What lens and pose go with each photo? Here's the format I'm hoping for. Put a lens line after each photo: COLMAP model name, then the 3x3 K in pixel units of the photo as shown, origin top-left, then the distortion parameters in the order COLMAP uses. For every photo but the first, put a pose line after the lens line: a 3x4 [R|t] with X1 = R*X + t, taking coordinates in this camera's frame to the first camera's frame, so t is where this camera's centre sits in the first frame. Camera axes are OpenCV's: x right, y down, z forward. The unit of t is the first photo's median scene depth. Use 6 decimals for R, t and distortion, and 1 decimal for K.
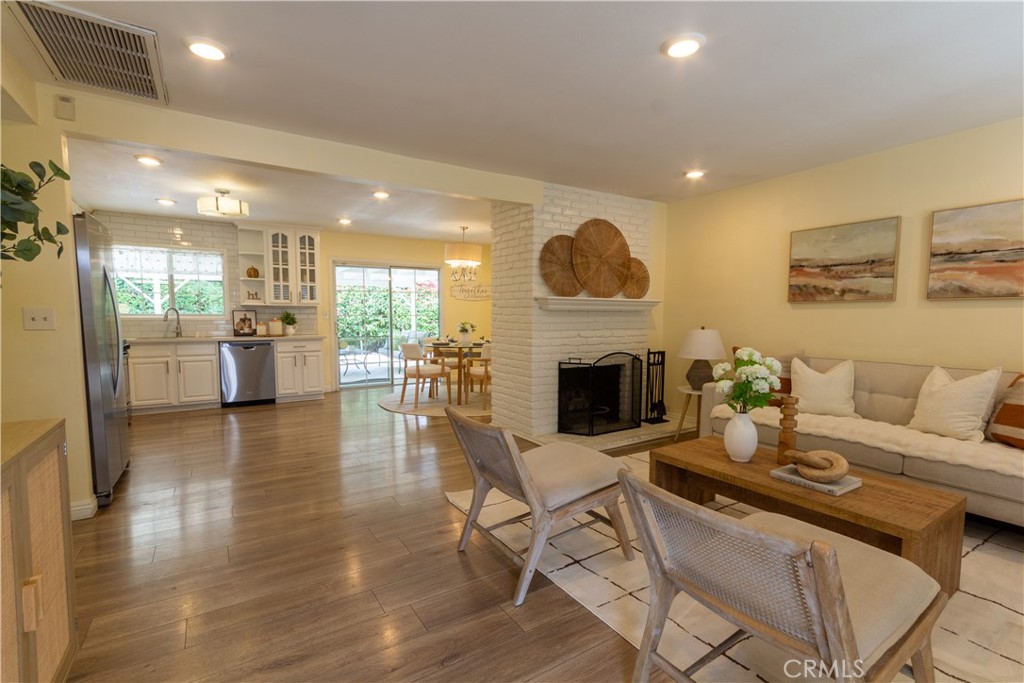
lens RADIAL K [[467.7, 0, 515.5], [0, 467.7, 348.6], [0, 0, 1]] dist [0.000701, 0.000269]
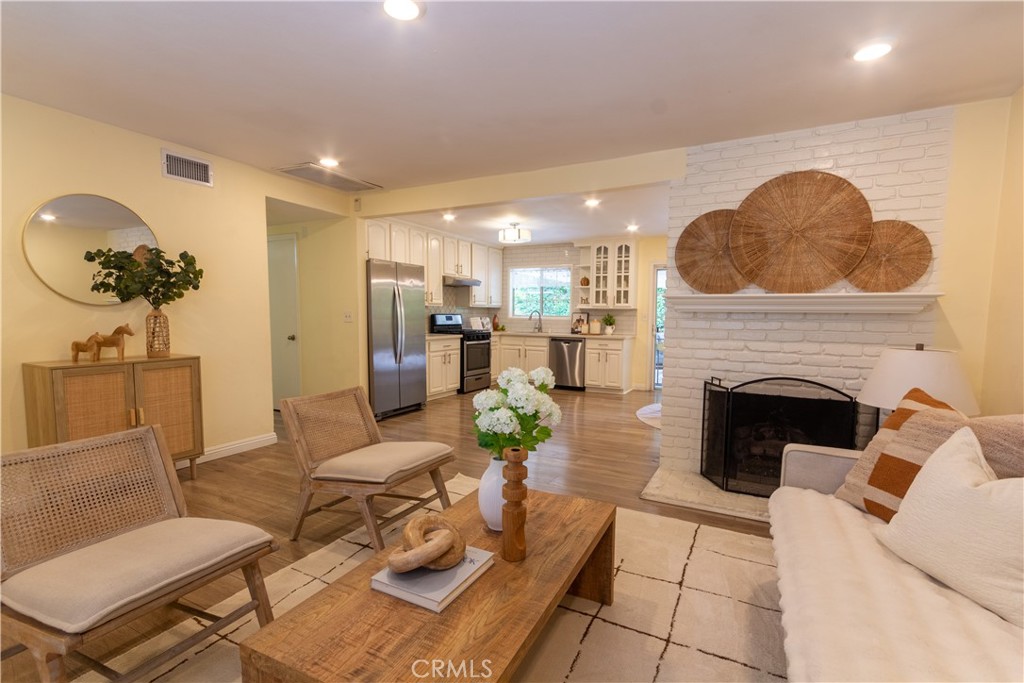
lens RADIAL K [[467.7, 0, 515.5], [0, 467.7, 348.6], [0, 0, 1]] dist [0.000701, 0.000269]
pose [[0.502024, 0.065179, -0.862394, 0.605732], [-0.070186, 0.996937, 0.034490, -0.028761], [0.862001, 0.043213, 0.505061, 0.370878]]
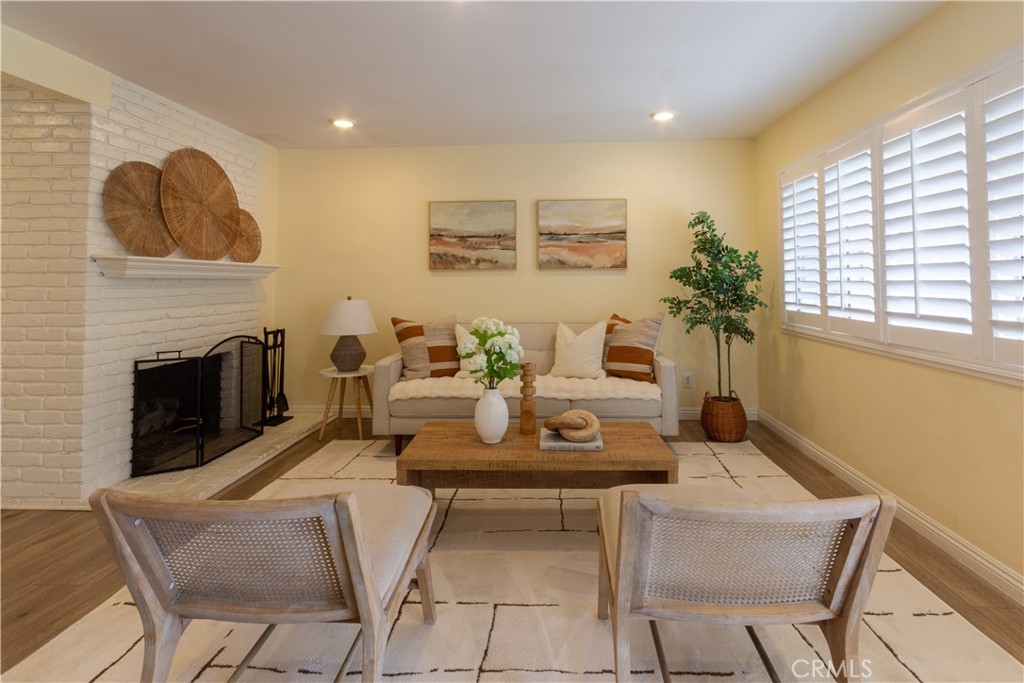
lens RADIAL K [[495.8, 0, 529.4], [0, 495.8, 264.8], [0, 0, 1]] dist [0.002173, 0.000942]
pose [[0.583697, 0.020452, 0.811714, -0.146070], [0.066573, 0.995112, -0.072946, -0.015943], [-0.809238, 0.096617, 0.579482, 0.184807]]
